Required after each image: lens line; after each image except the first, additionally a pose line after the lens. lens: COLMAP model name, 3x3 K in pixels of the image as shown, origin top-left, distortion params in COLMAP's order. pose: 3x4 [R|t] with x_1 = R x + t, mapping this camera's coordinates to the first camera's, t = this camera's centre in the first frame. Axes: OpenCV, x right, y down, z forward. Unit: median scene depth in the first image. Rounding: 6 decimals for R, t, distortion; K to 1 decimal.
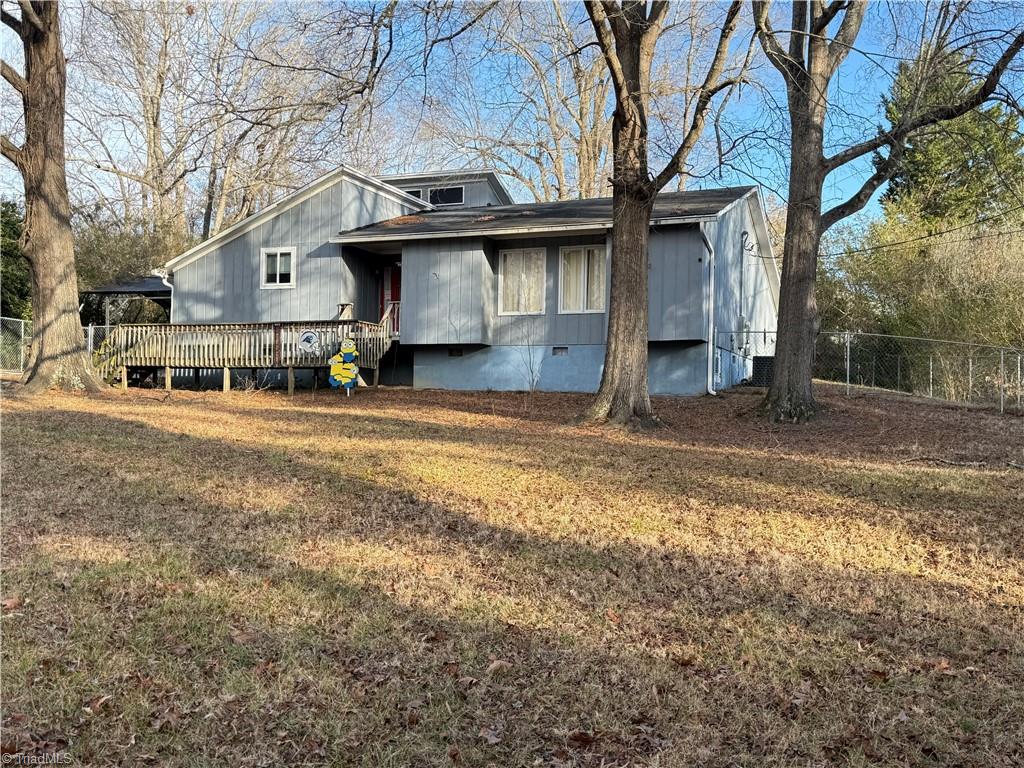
lens RADIAL K [[983.9, 0, 512.0], [0, 983.9, 384.0], [0, 0, 1]] dist [0.085987, -0.015941]
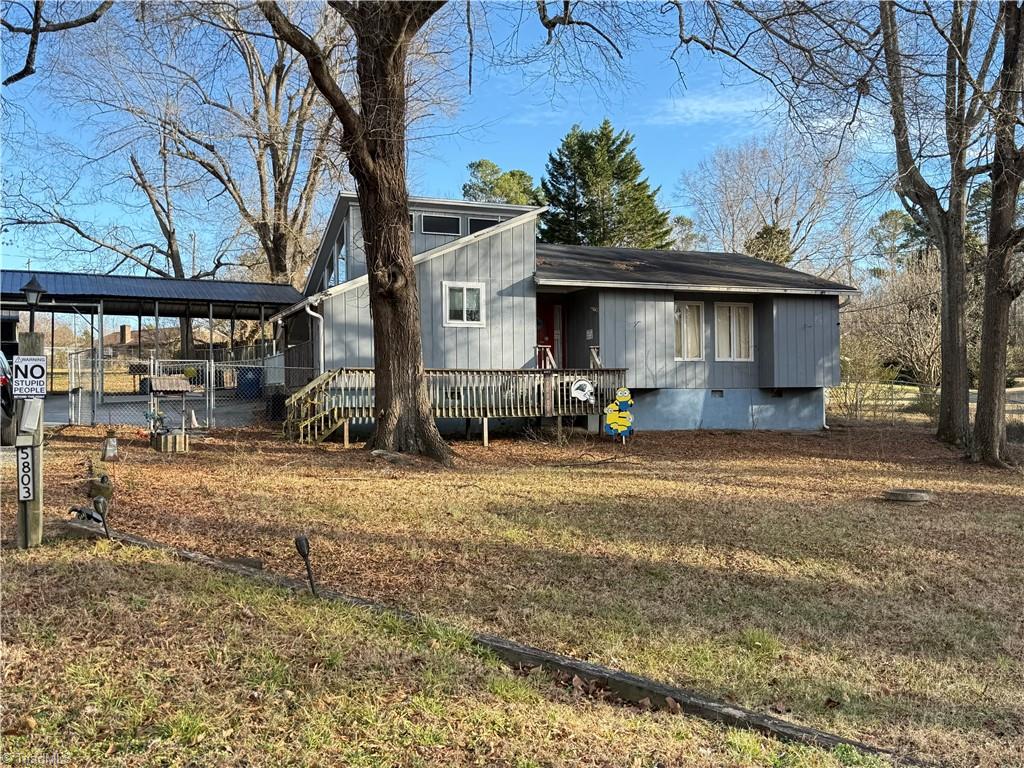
lens RADIAL K [[983.9, 0, 512.0], [0, 983.9, 384.0], [0, 0, 1]] dist [0.085987, -0.015941]
pose [[0.722804, -0.013215, 0.690927, -0.907360], [-0.000040, 0.999816, 0.019165, -0.065780], [-0.691053, -0.013880, 0.722671, 0.334139]]
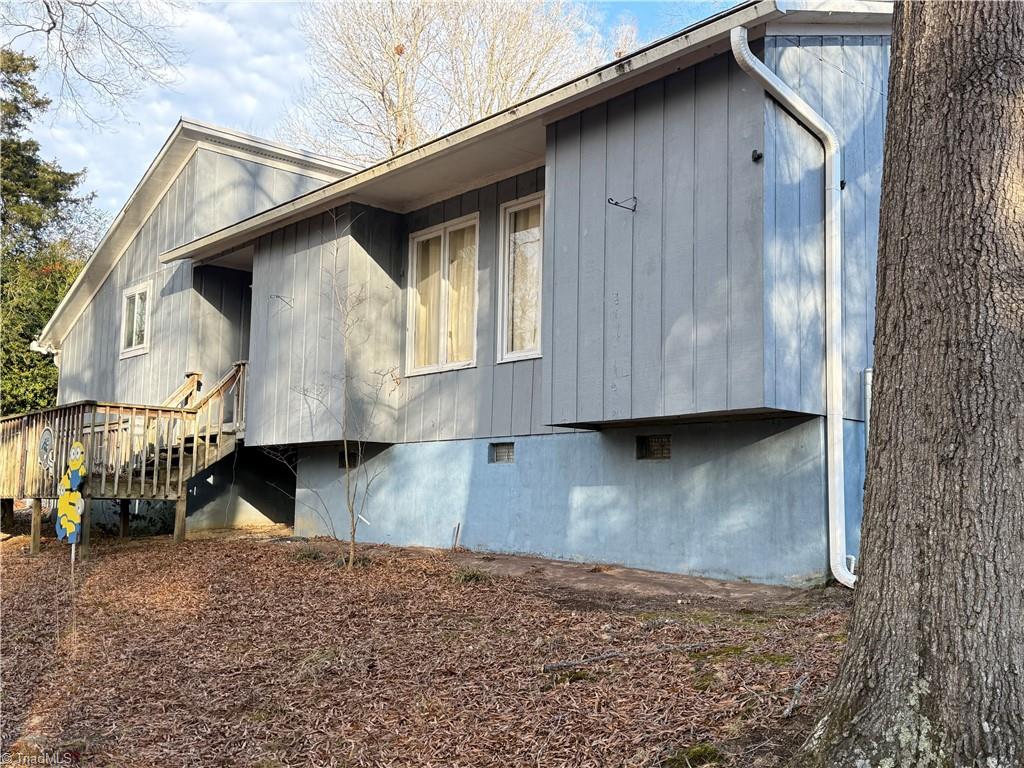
lens RADIAL K [[983.9, 0, 512.0], [0, 983.9, 384.0], [0, 0, 1]] dist [0.085987, -0.015941]
pose [[0.889425, -0.058485, -0.453325, 0.238680], [0.016551, 0.995251, -0.095927, -0.022114], [0.456782, 0.077817, 0.886168, 0.631015]]
